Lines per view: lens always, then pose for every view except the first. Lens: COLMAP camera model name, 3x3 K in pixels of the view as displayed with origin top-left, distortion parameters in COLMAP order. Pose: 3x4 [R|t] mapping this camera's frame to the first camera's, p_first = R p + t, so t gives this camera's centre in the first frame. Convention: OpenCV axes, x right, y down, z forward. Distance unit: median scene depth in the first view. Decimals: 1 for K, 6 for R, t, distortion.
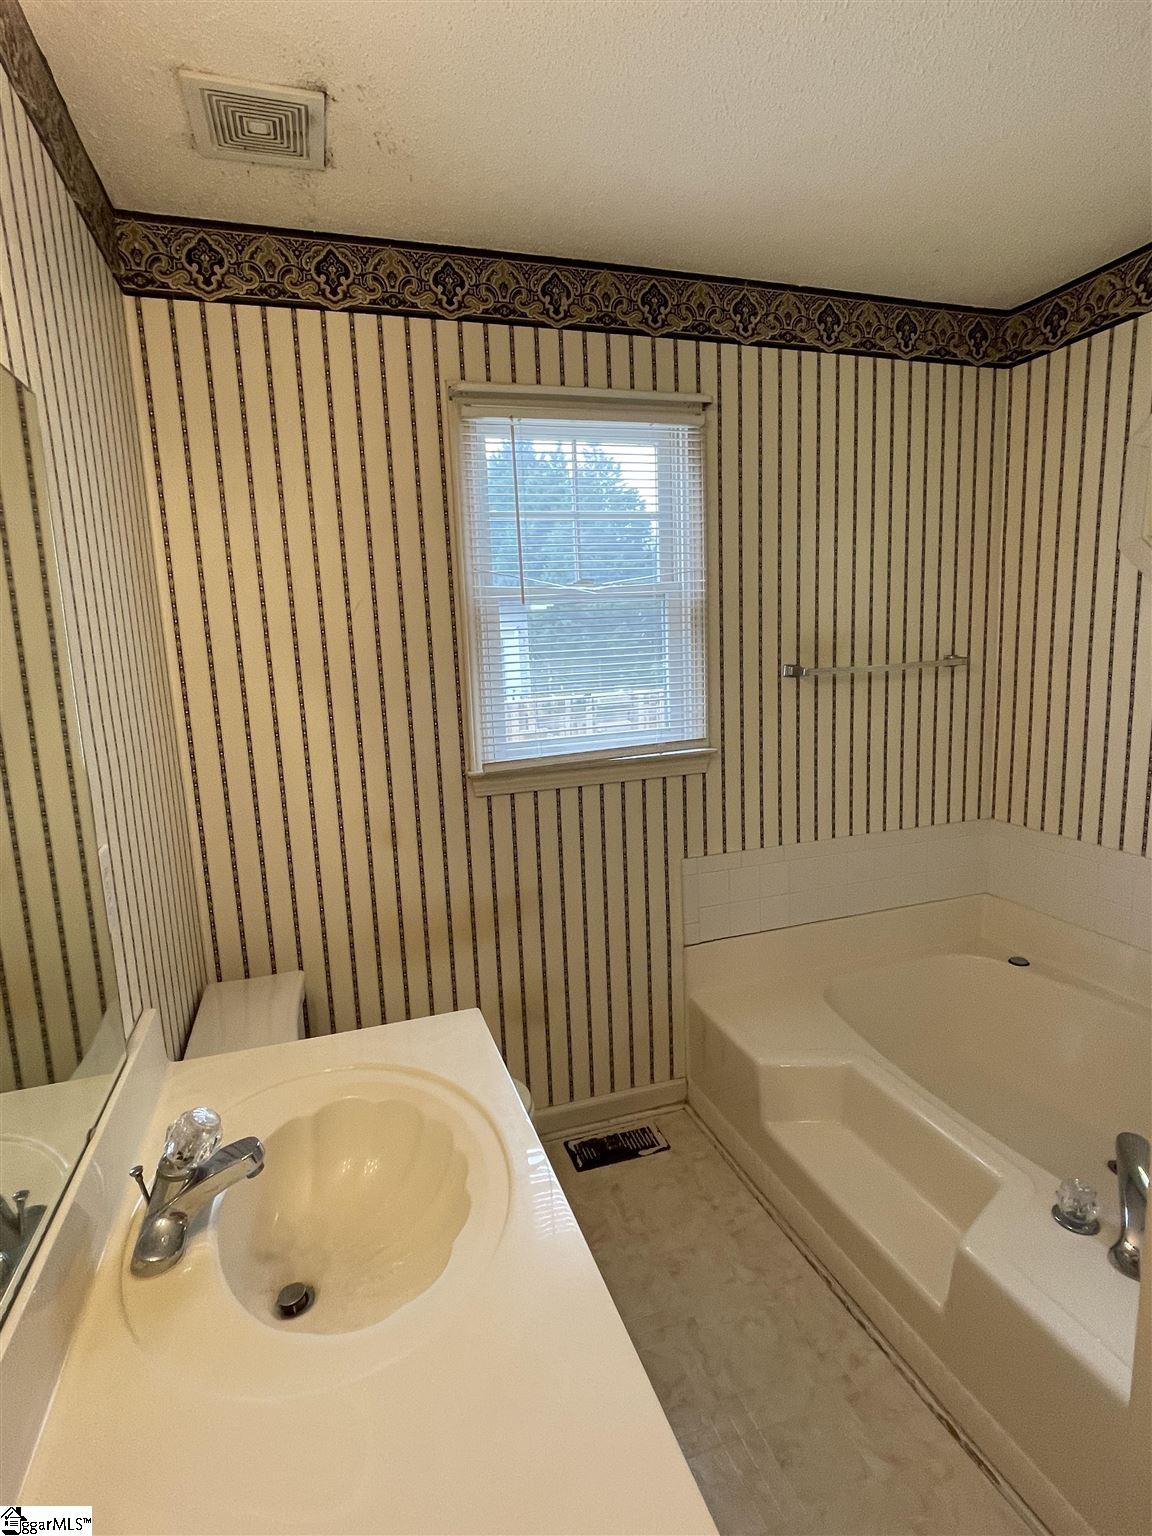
lens RADIAL K [[769.1, 0, 571.2], [0, 769.1, 761.2], [0, 0, 1]] dist [-0.008145, 0.001154]
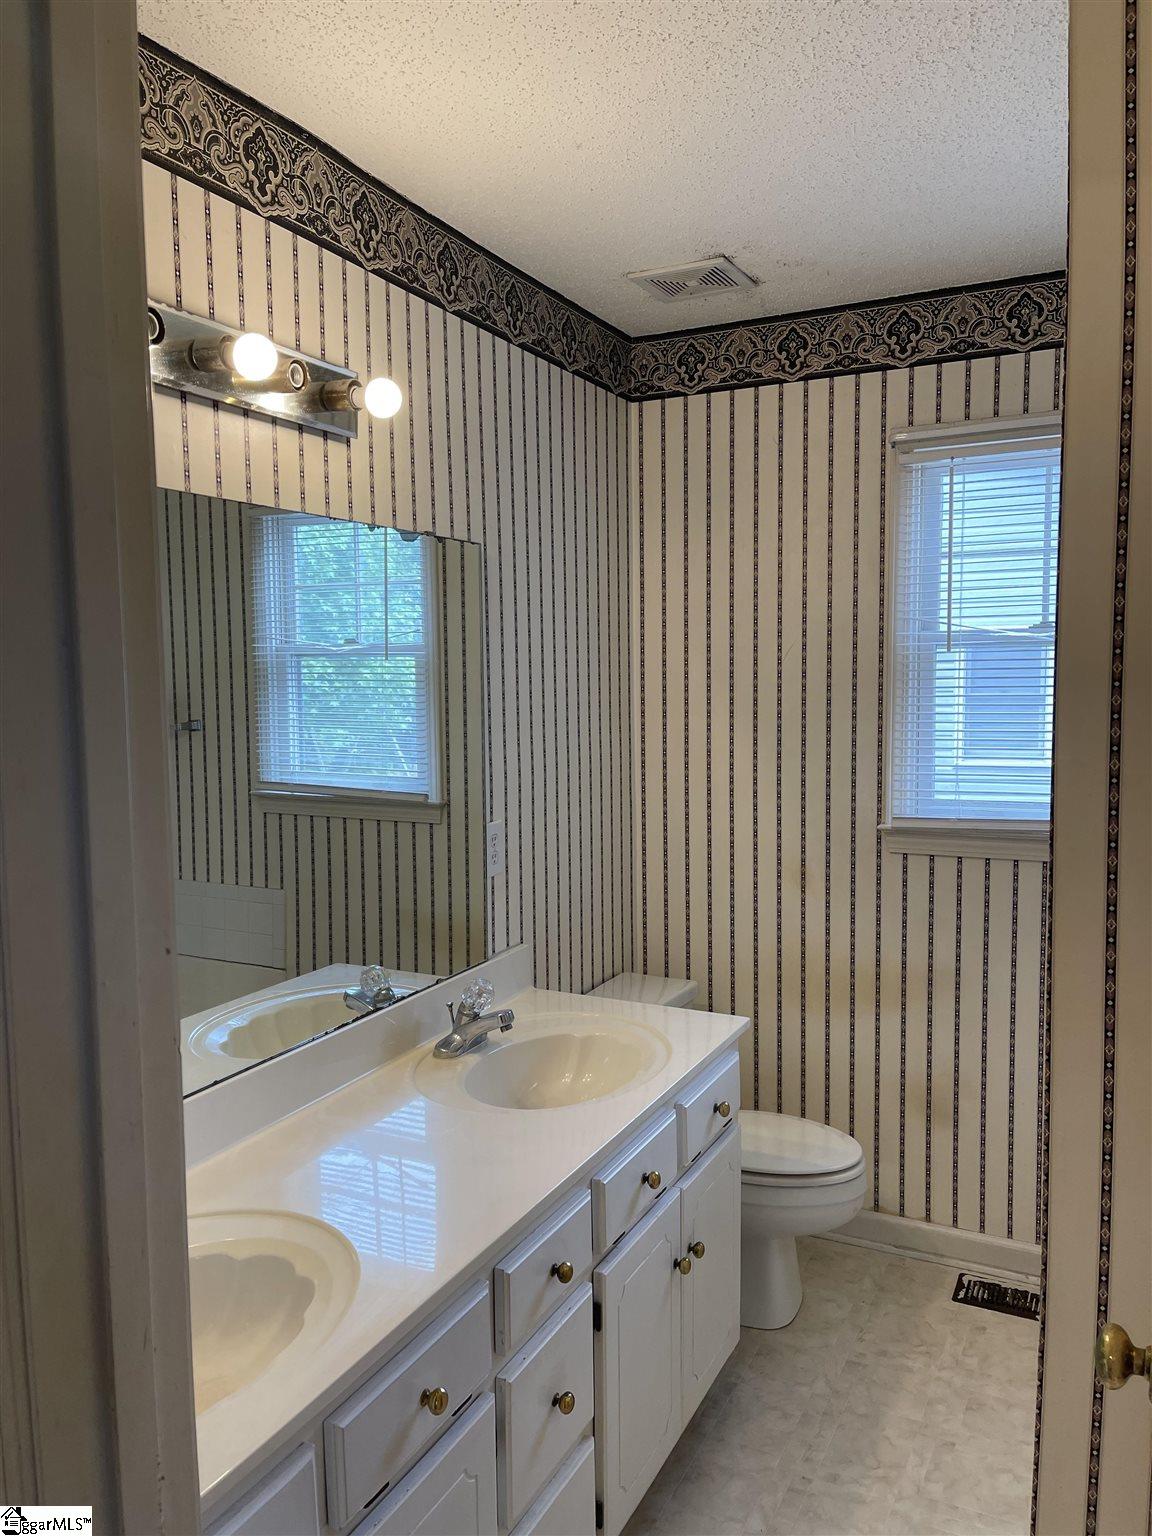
lens RADIAL K [[1167.3, 0, 575.1], [0, 1167.3, 769.5], [0, 0, 1]] dist [0.004567, 0.002251]
pose [[0.713065, 0.099432, -0.694011, 0.639827], [-0.127818, 0.991739, 0.010761, -0.022375], [0.689348, 0.081034, 0.719884, -0.336348]]
